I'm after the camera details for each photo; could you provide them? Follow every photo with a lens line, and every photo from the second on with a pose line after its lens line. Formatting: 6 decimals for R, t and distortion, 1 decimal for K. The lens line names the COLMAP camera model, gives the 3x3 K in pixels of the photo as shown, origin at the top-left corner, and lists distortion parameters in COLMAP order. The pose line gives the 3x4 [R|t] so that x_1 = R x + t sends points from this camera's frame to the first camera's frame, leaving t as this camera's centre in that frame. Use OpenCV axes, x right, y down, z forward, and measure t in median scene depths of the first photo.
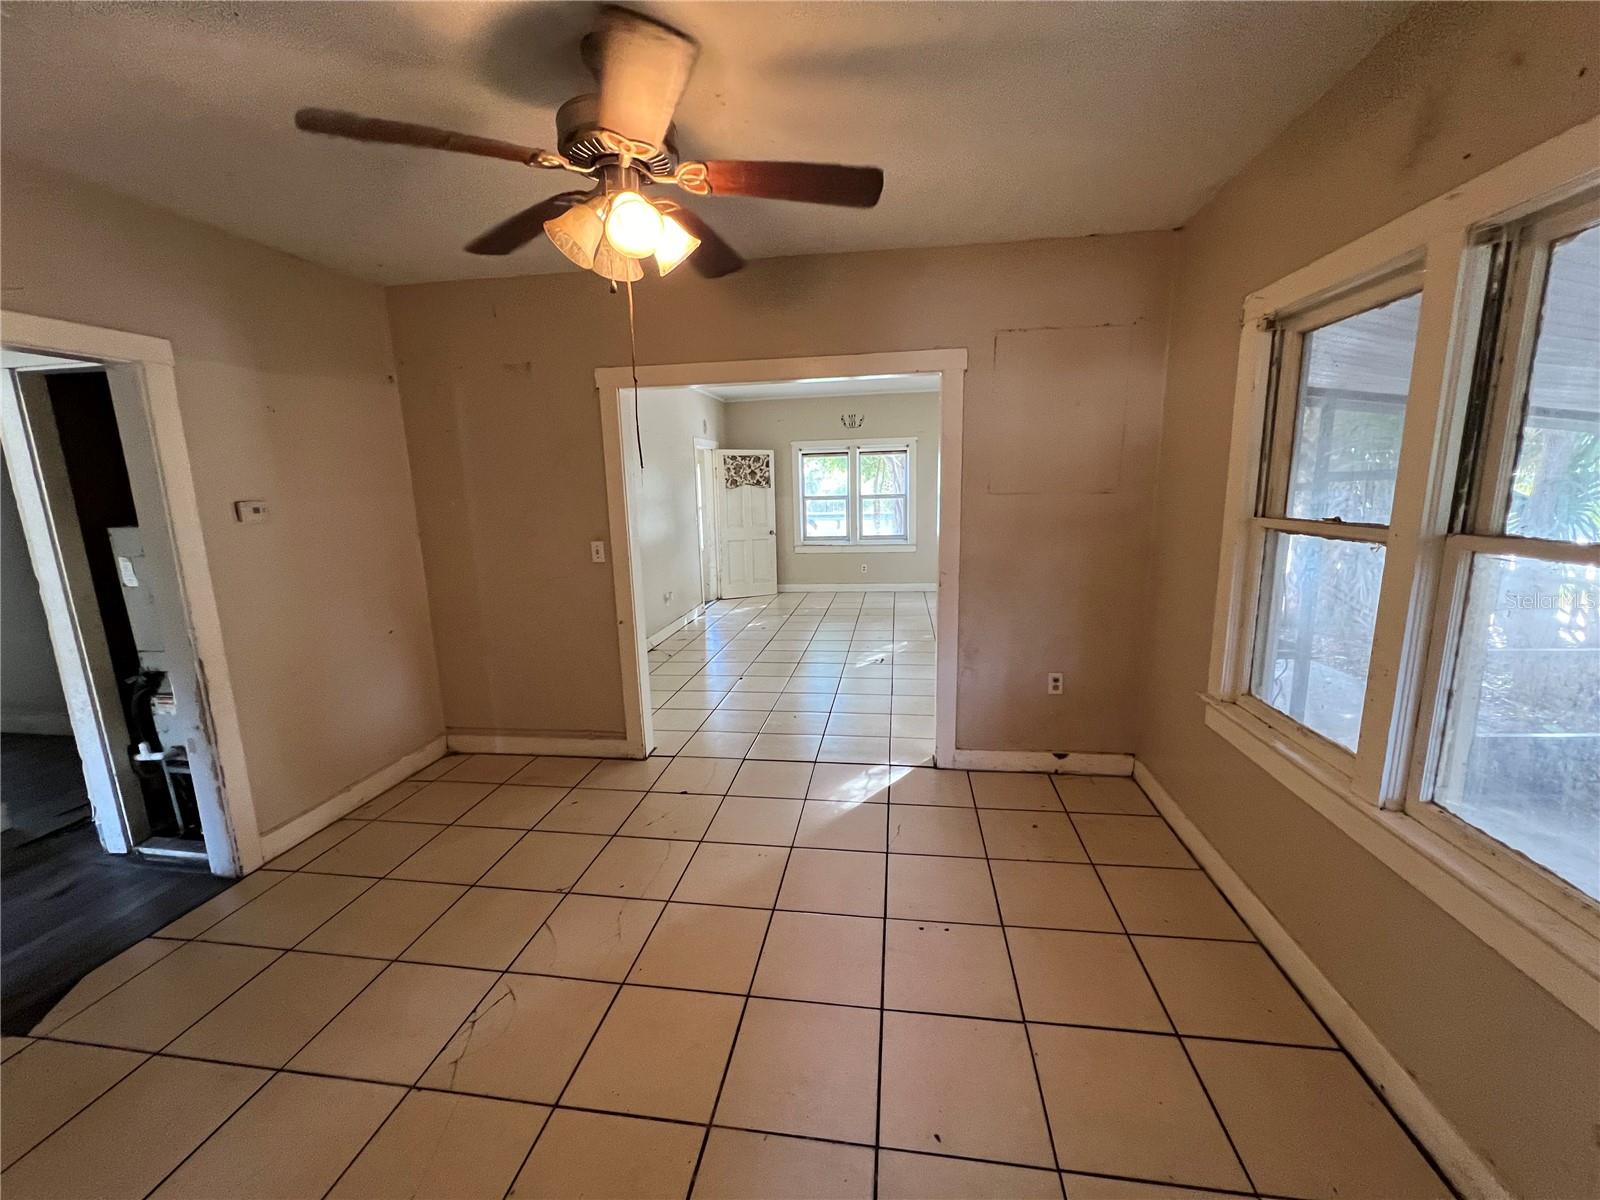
lens RADIAL K [[641.2, 0, 800.7], [0, 641.2, 602.9], [0, 0, 1]] dist [-0.000278, -0.000009]
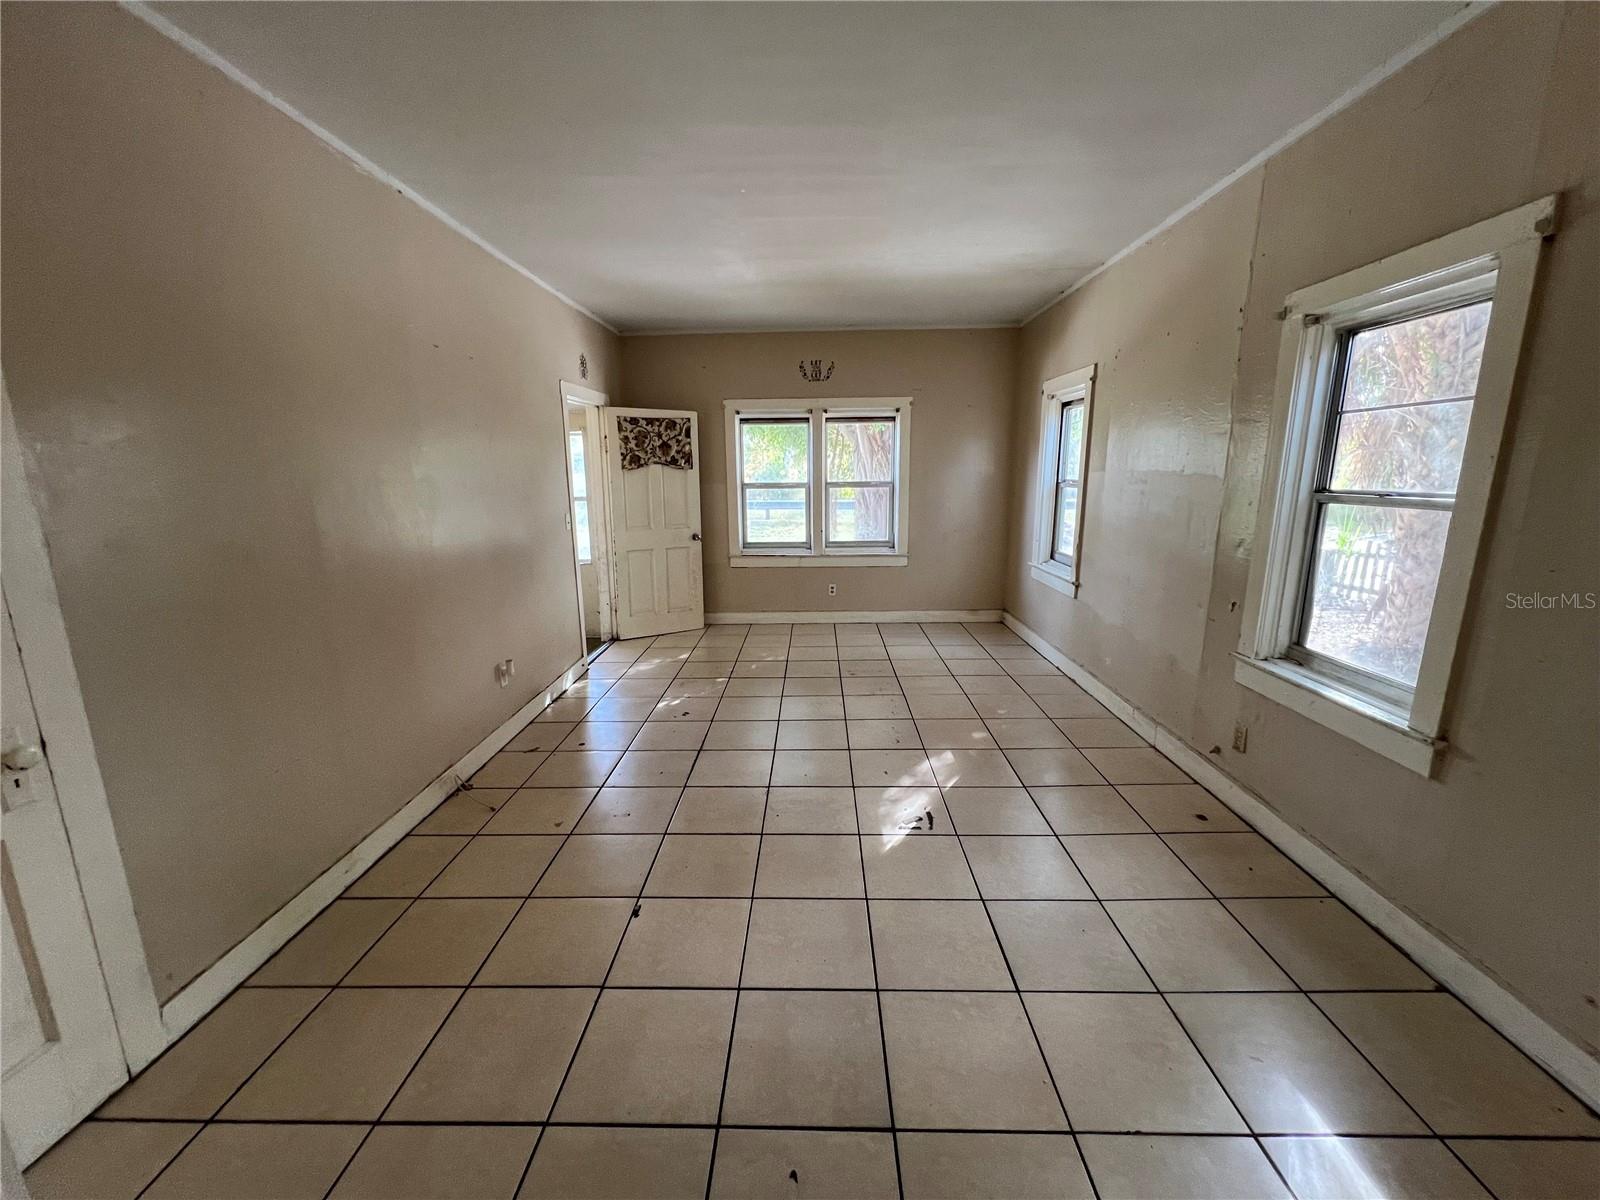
lens RADIAL K [[641.2, 0, 802.5], [0, 641.2, 599.8], [0, 0, 1]] dist [-0.000278, -0.000009]
pose [[0.992031, -0.010343, 0.125571, -0.019680], [0.008138, 0.999804, 0.018063, -0.057343], [-0.125733, -0.016897, 0.991920, 0.334873]]
